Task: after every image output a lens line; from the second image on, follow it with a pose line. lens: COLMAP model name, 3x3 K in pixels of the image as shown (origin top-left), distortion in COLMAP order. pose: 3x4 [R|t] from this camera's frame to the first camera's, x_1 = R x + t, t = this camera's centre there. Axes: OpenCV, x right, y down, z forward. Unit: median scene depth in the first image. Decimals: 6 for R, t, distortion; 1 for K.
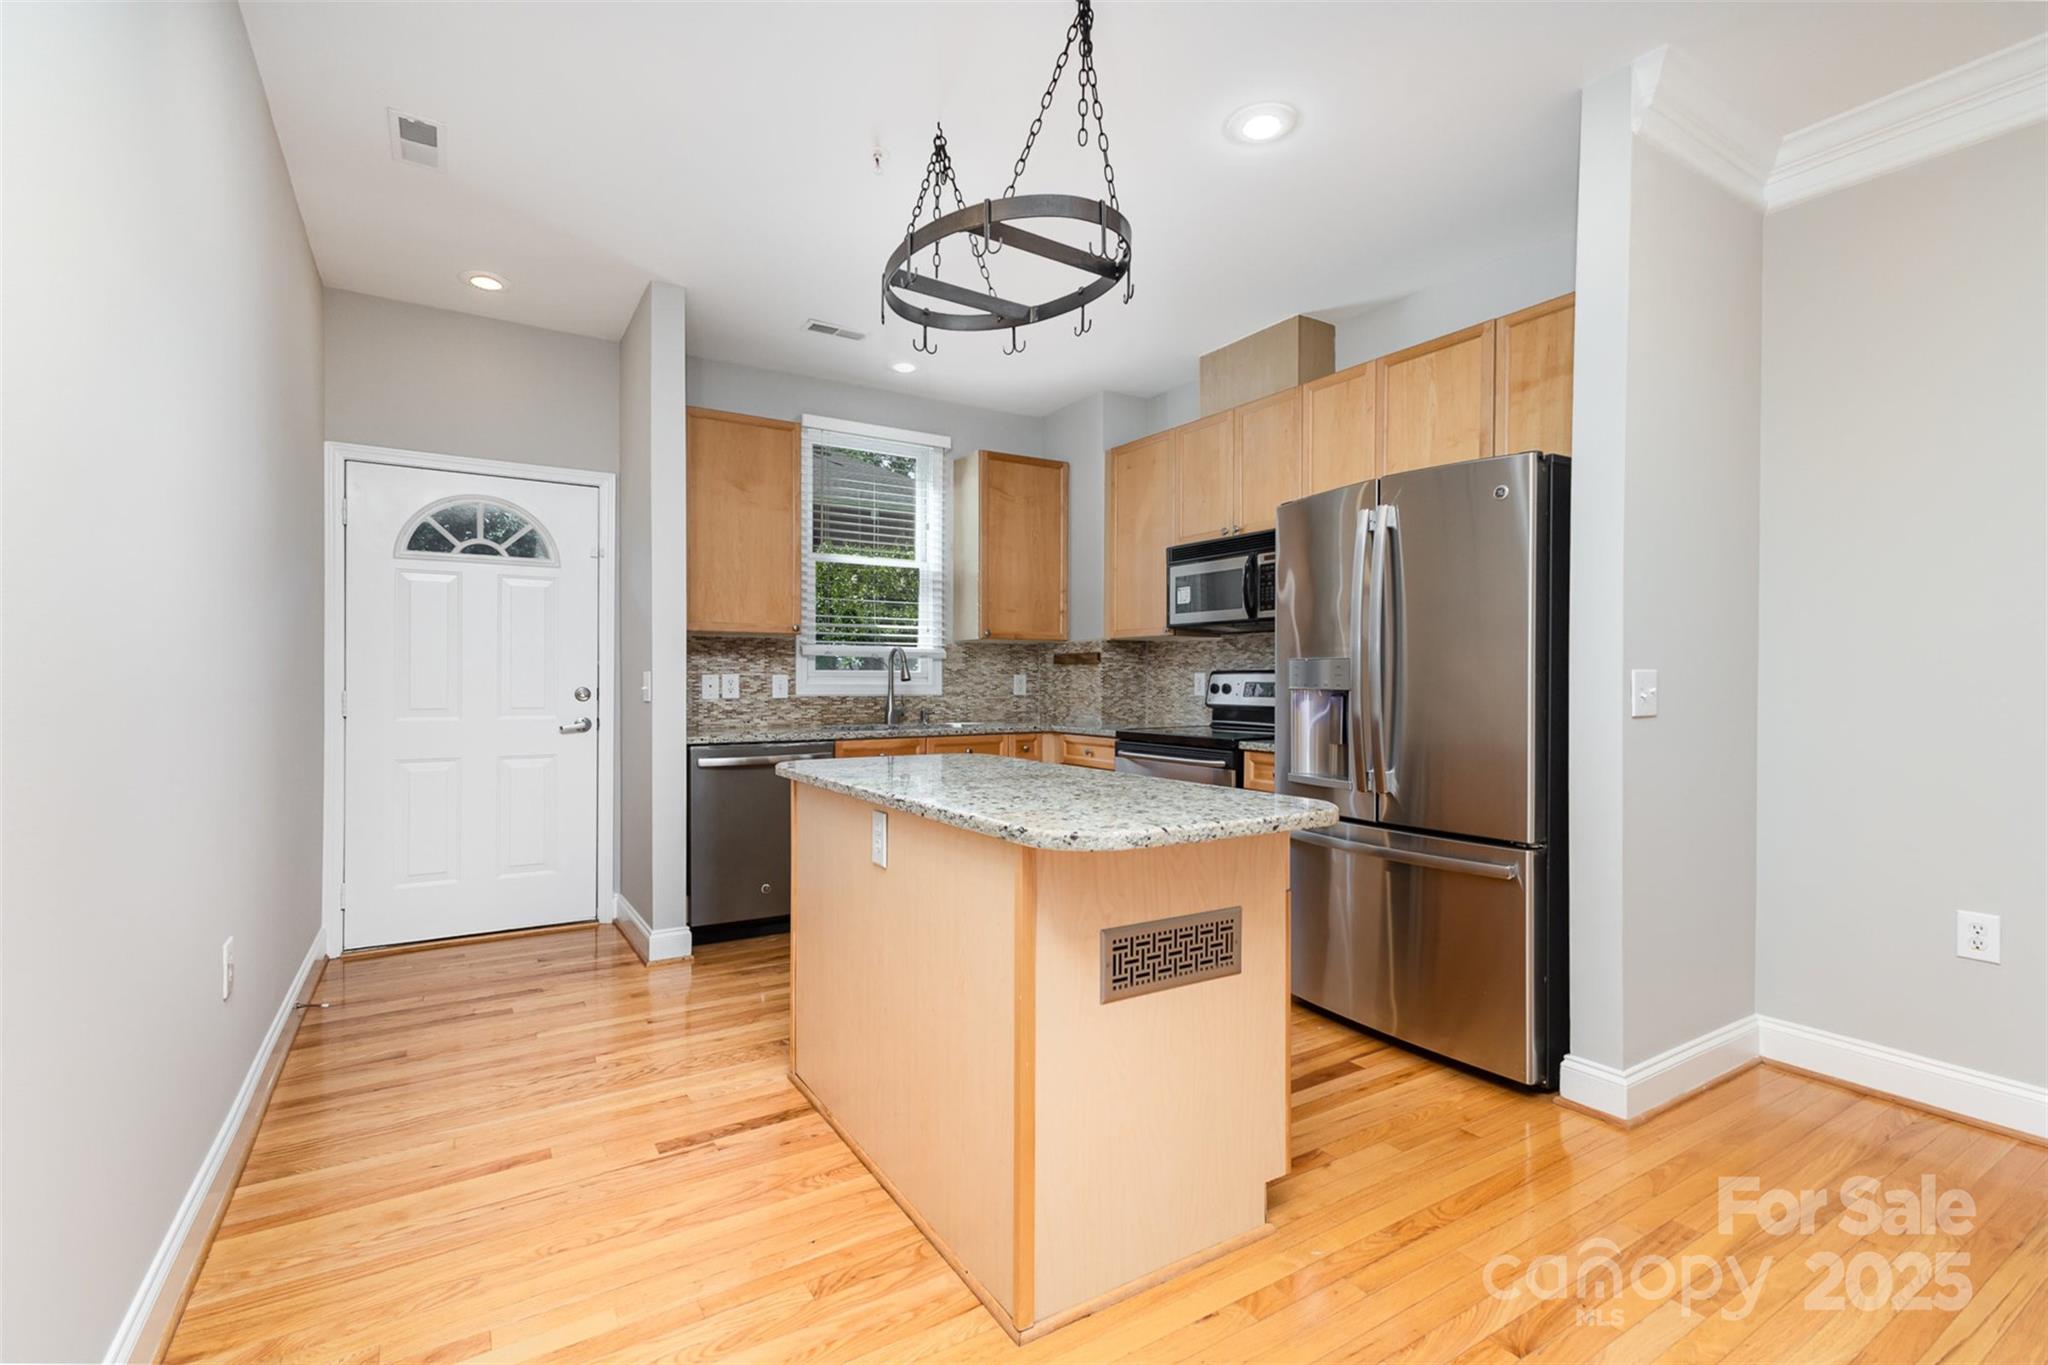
lens RADIAL K [[941.7, 0, 1028.0], [0, 941.7, 679.0], [0, 0, 1]] dist [0.002631, 0.000295]
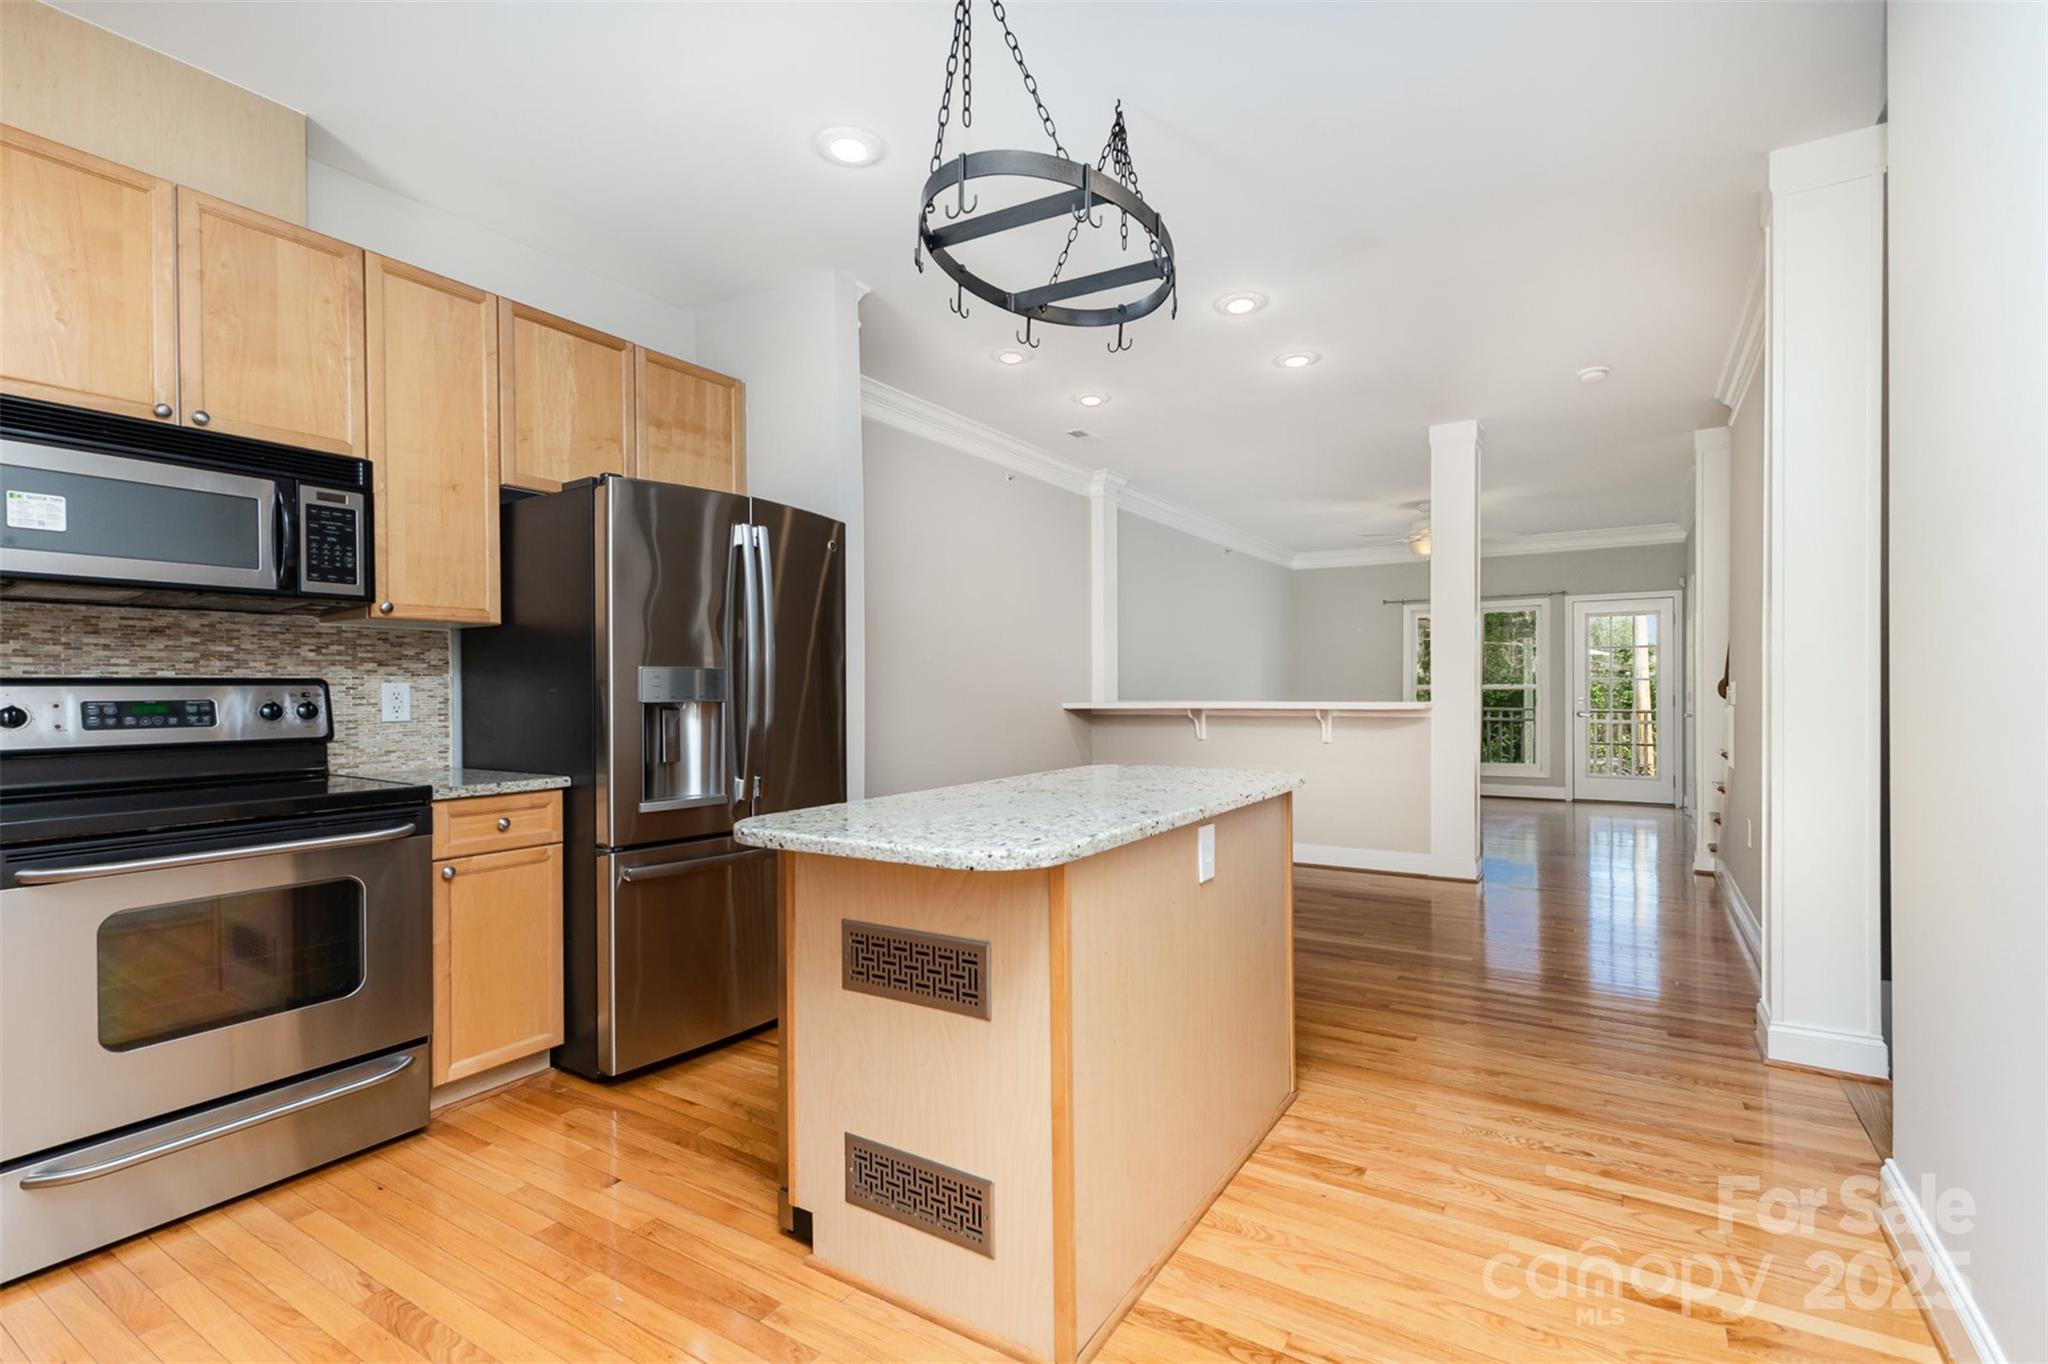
lens RADIAL K [[941.7, 0, 1040.7], [0, 941.7, 694.9], [0, 0, 1]] dist [0.002631, 0.000295]
pose [[-0.451963, -0.007859, 0.892002, -0.656382], [0.003205, 0.999940, 0.010434, -0.004790], [-0.892031, 0.007574, -0.451911, 1.107153]]
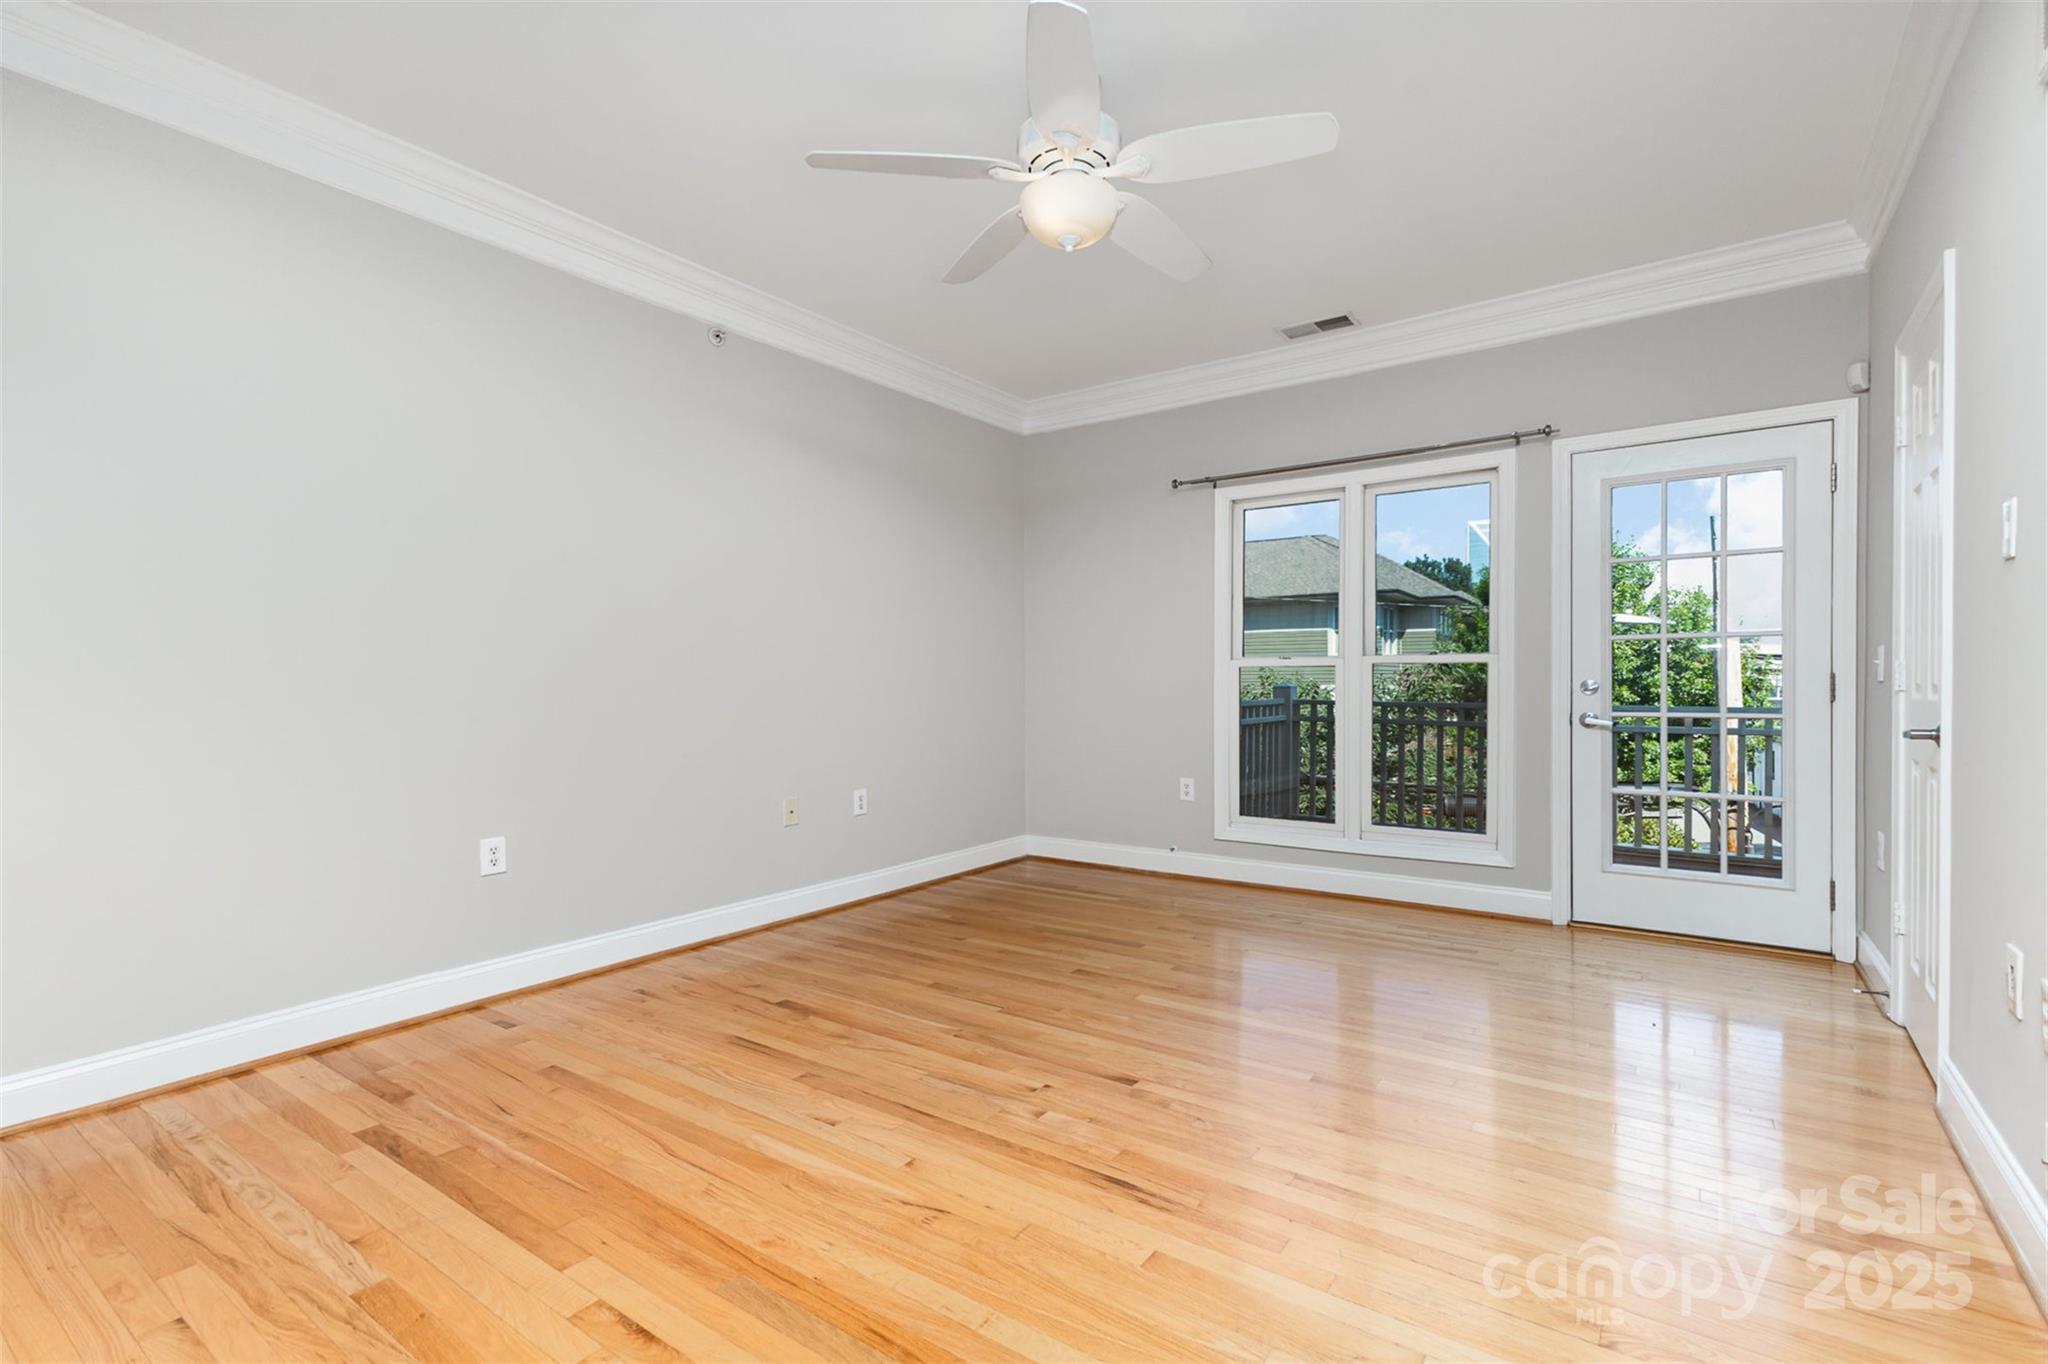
lens RADIAL K [[938.2, 0, 1009.1], [0, 938.2, 667.5], [0, 0, 1]] dist [0.003380, -0.000400]
pose [[-0.374683, -0.006080, 0.927133, -0.613023], [-0.002161, 0.999982, 0.005685, -0.003948], [-0.927150, 0.000127, -0.374689, 1.035206]]
